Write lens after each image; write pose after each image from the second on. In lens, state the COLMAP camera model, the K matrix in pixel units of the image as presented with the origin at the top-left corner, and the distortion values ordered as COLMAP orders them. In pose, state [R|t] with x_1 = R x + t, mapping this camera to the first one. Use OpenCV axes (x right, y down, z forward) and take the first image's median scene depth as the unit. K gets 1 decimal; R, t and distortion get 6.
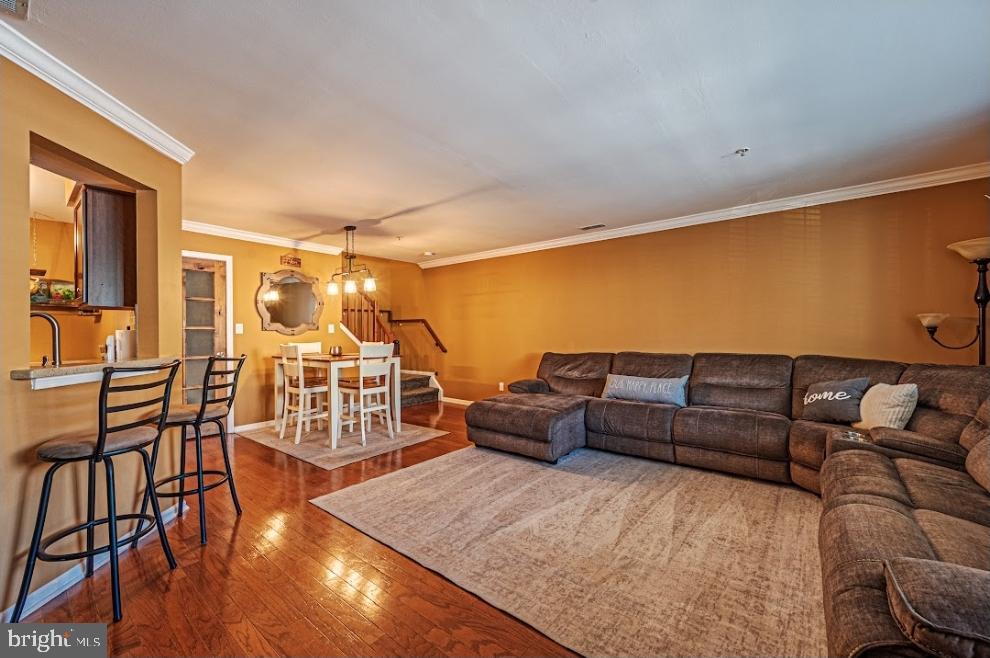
lens RADIAL K [[389.4, 0, 495.0], [0, 389.4, 329.0], [0, 0, 1]] dist [-0.001265, -0.000155]
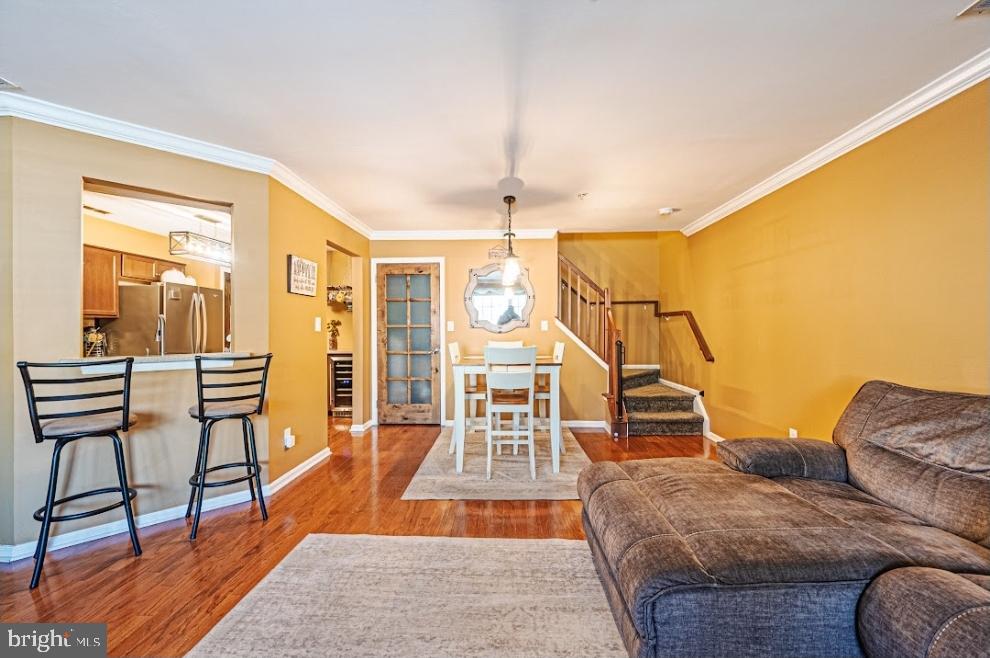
lens RADIAL K [[389.4, 0, 495.0], [0, 389.4, 329.0], [0, 0, 1]] dist [-0.001265, -0.000155]
pose [[0.591069, -0.000260, -0.806621, 0.248568], [0.005486, 0.999978, 0.003698, 0.003719], [0.806603, -0.006610, 0.591057, 0.490457]]
